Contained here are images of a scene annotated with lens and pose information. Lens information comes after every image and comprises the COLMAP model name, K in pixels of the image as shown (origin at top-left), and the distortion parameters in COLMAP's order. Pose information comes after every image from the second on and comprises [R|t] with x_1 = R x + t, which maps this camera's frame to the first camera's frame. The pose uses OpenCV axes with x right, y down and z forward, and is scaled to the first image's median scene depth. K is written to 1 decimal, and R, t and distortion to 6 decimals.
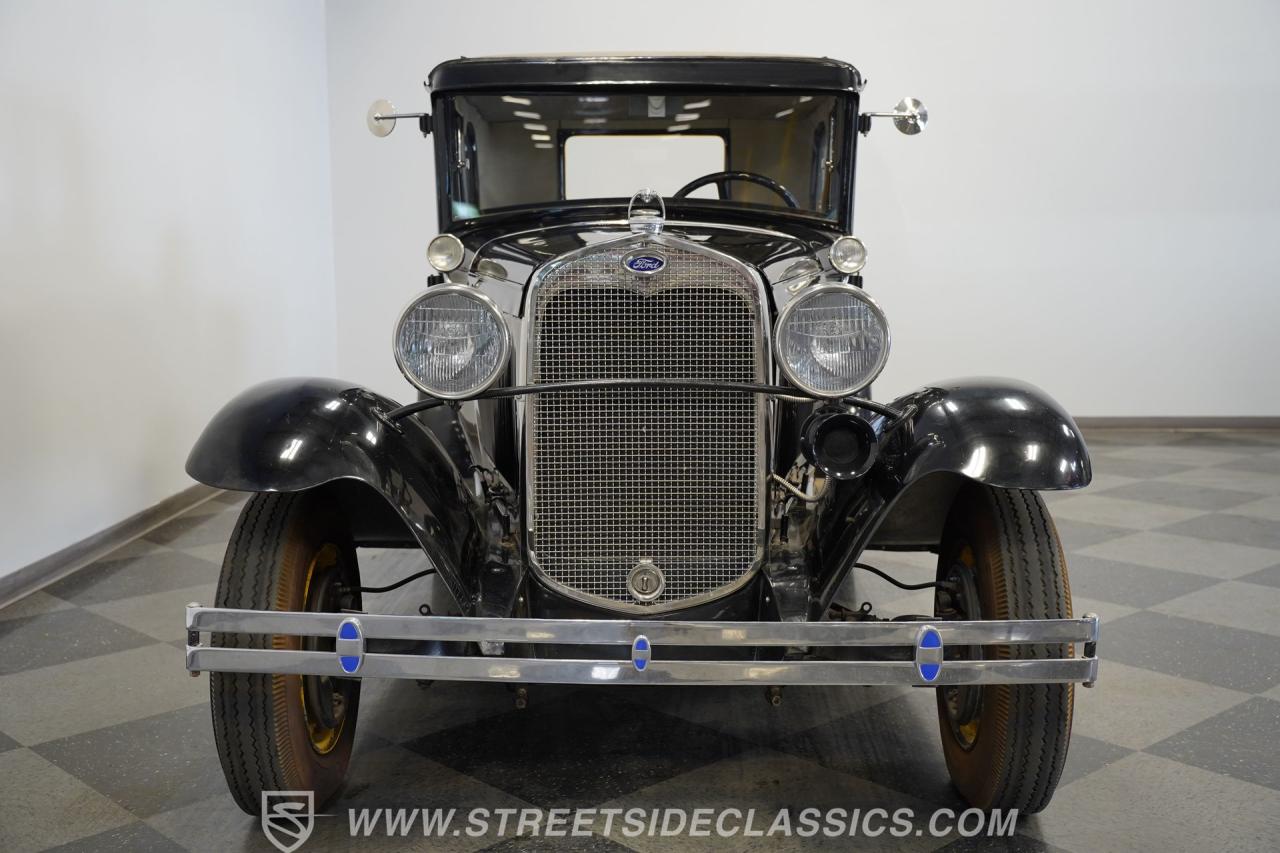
lens RADIAL K [[1228.3, 0, 639.9], [0, 1228.3, 413.3], [0, 0, 1]] dist [0.111250, 0.025862]
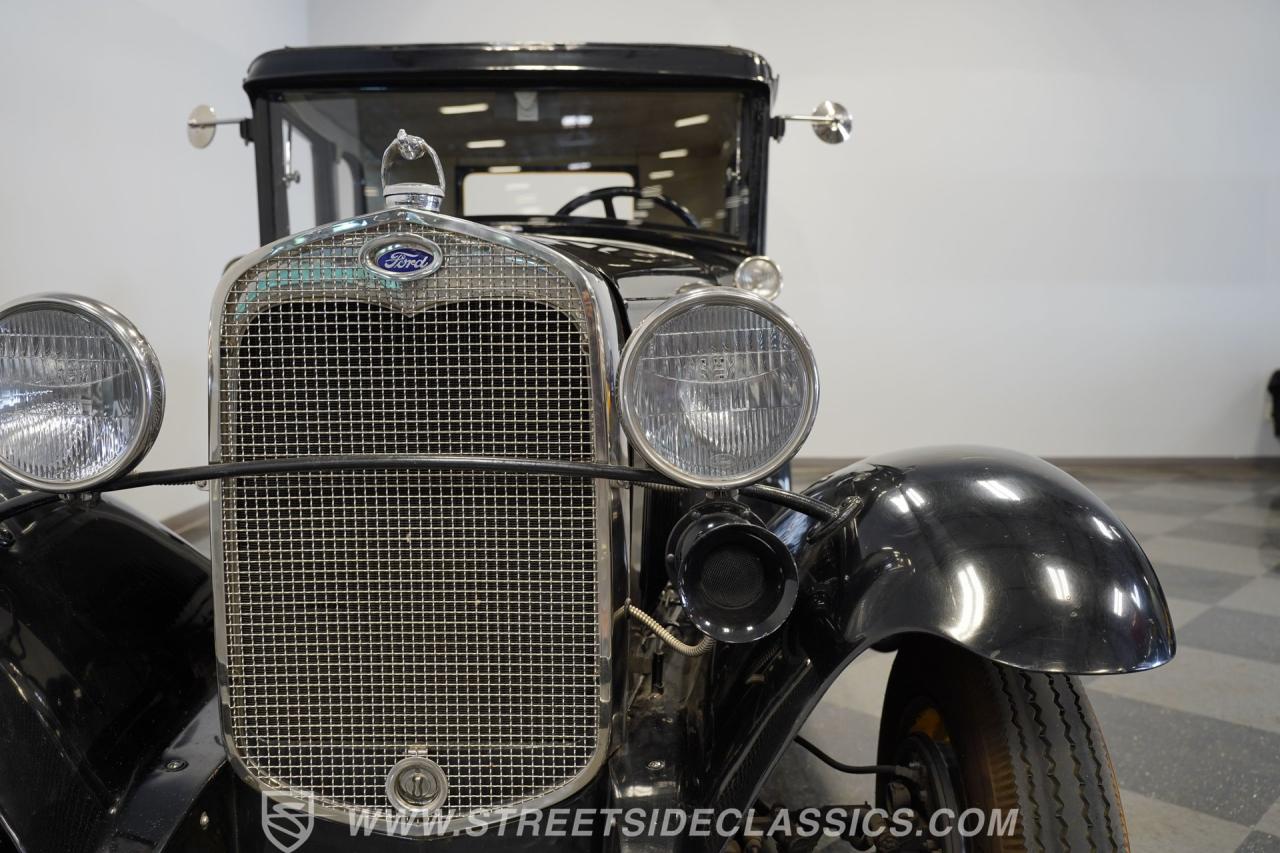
lens RADIAL K [[956.3, 0, 601.8], [0, 956.3, 427.8], [0, 0, 1]] dist [-0.045573, 0.004898]
pose [[0.999936, -0.000546, -0.011338, 0.102616], [0.000340, 0.999836, -0.018104, -0.031914], [0.011346, 0.018099, 0.999772, 0.533859]]
